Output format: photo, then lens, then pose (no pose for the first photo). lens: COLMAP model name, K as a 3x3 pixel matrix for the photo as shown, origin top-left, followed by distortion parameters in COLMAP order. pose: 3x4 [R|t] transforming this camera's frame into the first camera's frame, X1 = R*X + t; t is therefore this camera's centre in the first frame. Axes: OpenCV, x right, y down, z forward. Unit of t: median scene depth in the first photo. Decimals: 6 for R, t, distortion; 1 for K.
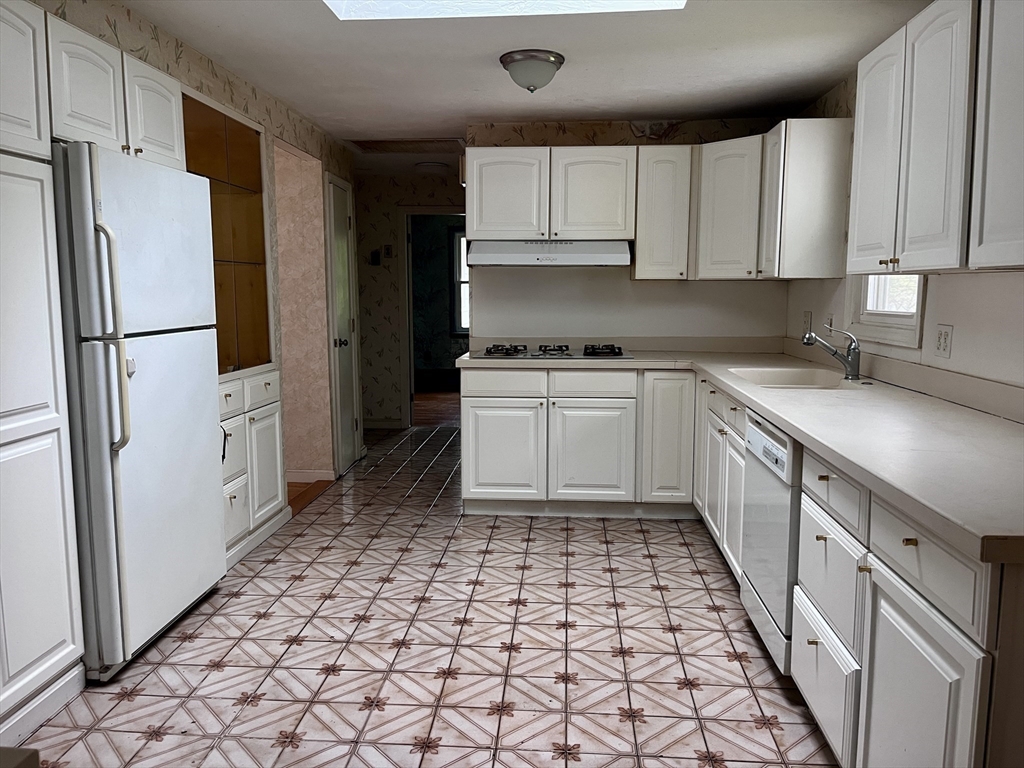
lens RADIAL K [[771.2, 0, 517.3], [0, 771.2, 378.1], [0, 0, 1]] dist [0.059741, -0.090465]
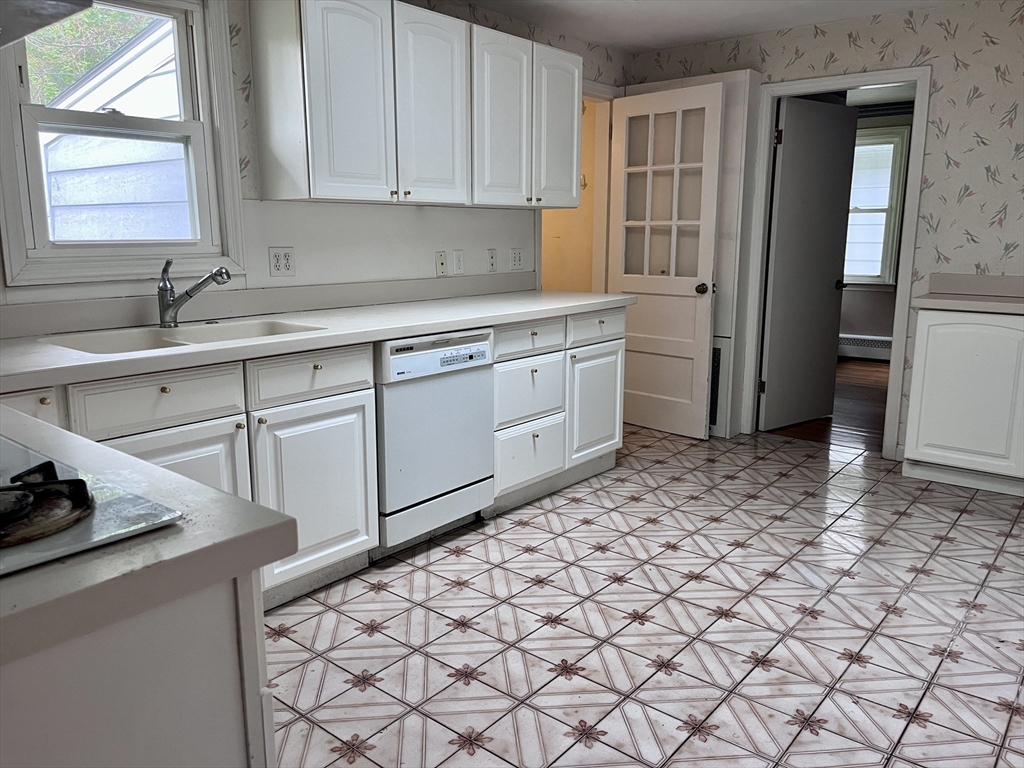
lens RADIAL K [[771.2, 0, 505.6], [0, 771.2, 380.5], [0, 0, 1]] dist [0.059741, -0.090465]
pose [[-0.808752, -0.111351, 0.577512, -0.395876], [0.069359, 0.957007, 0.281652, -0.185464], [-0.584045, 0.267842, -0.766258, 1.825546]]
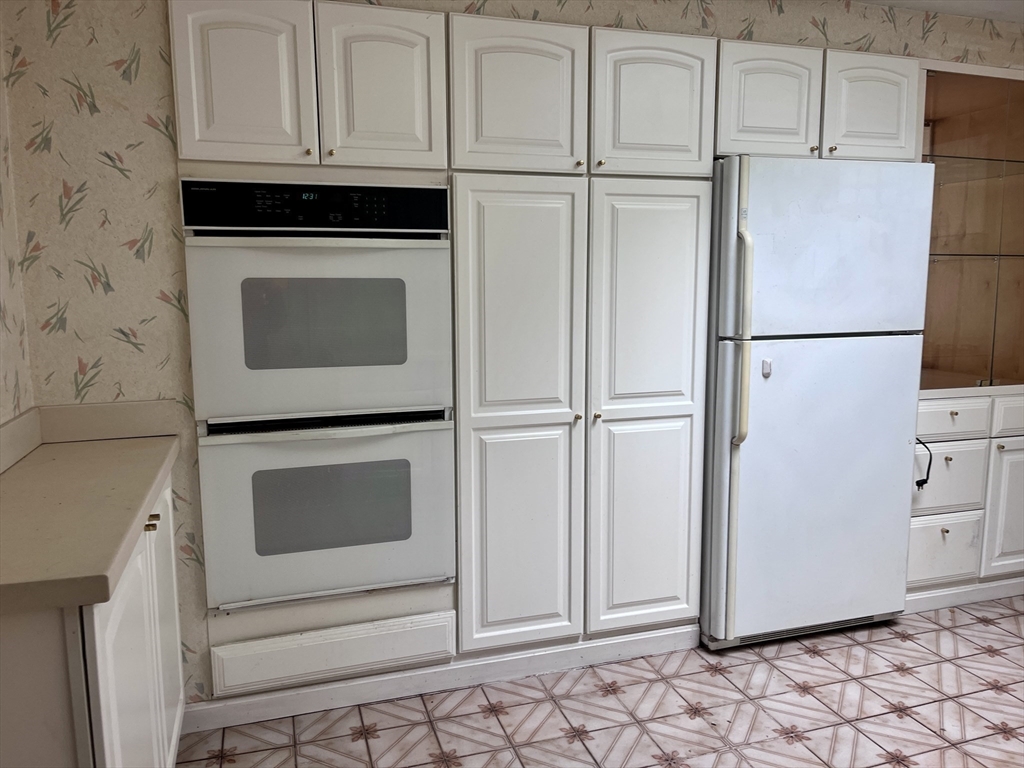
lens RADIAL K [[771.2, 0, 506.8], [0, 771.2, 389.3], [0, 0, 1]] dist [0.059741, -0.090465]
pose [[0.359430, 0.127367, -0.924439, 0.324744], [-0.102792, 0.990017, 0.096436, -0.048953], [0.927493, 0.060363, 0.368935, 0.297198]]
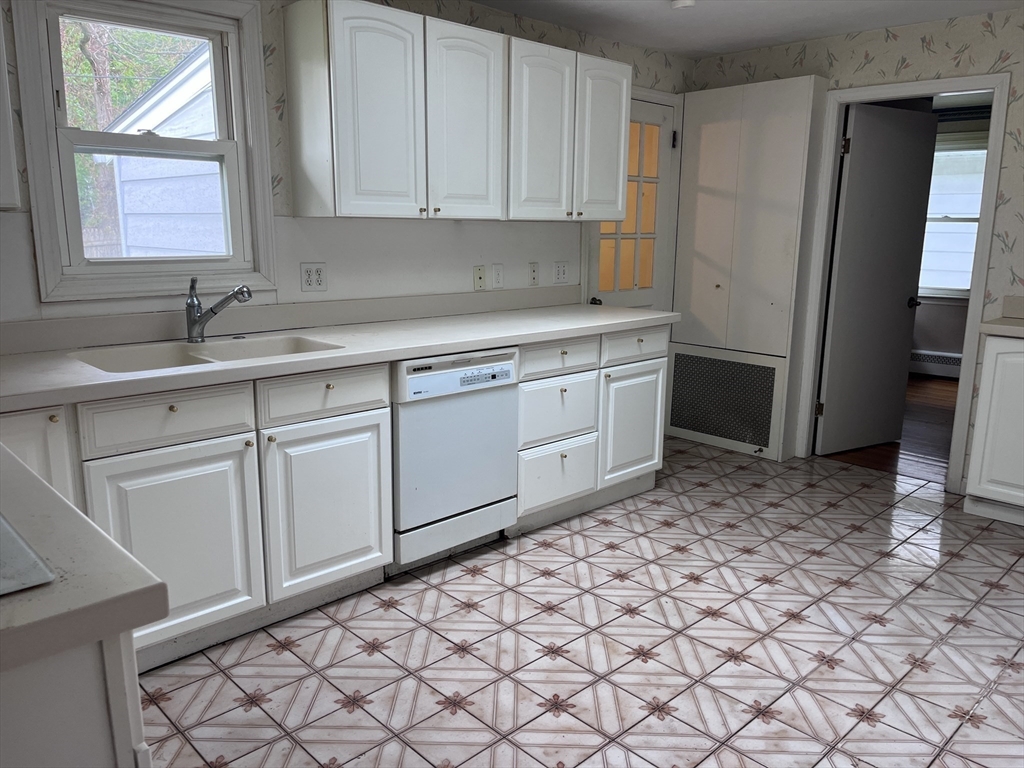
lens RADIAL K [[771.2, 0, 505.1], [0, 771.2, 391.3], [0, 0, 1]] dist [0.059741, -0.090465]
pose [[-0.736455, -0.145423, 0.660671, -0.455772], [0.071069, 0.954585, 0.289339, -0.206923], [-0.672743, 0.260038, -0.692674, 1.749198]]
